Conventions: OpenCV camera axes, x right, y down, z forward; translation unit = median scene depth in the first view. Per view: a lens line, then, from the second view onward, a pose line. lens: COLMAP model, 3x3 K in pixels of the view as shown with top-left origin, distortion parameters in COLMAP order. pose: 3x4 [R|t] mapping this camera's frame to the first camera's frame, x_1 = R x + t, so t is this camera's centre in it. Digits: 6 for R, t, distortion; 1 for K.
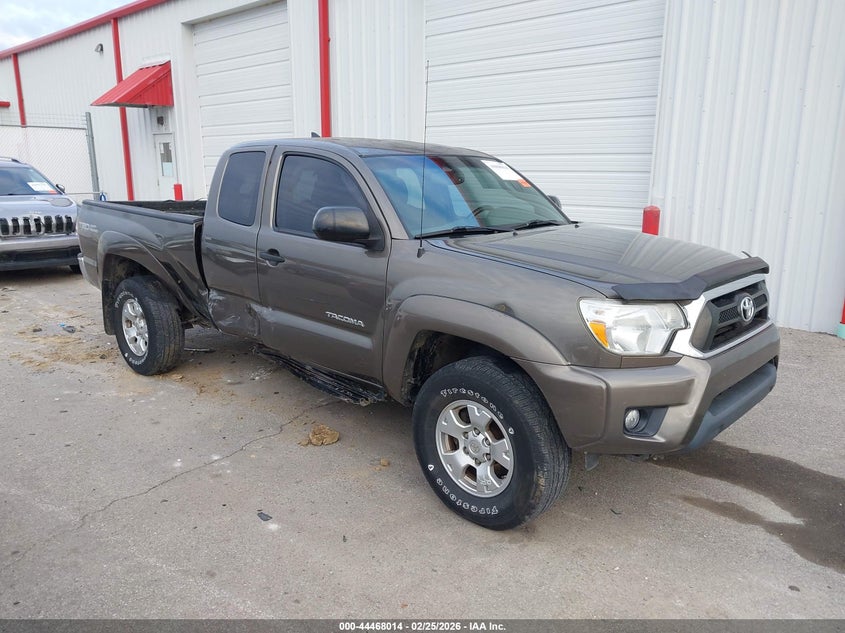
lens RADIAL K [[646.2, 0, 422.5], [0, 646.2, 316.5], [0, 0, 1]] dist [0.008475, 0.011654]
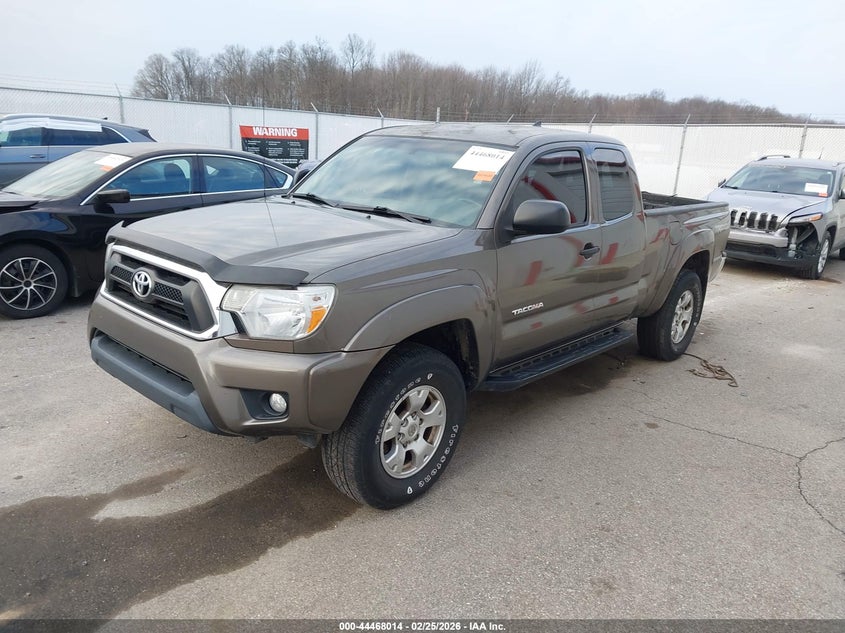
lens RADIAL K [[646.2, 0, 422.5], [0, 646.2, 316.5], [0, 0, 1]] dist [0.008475, 0.011654]
pose [[0.038435, 0.268753, -0.962442, 0.804104], [-0.287680, 0.925352, 0.246908, -0.179248], [0.956955, 0.267385, 0.112881, 0.717153]]
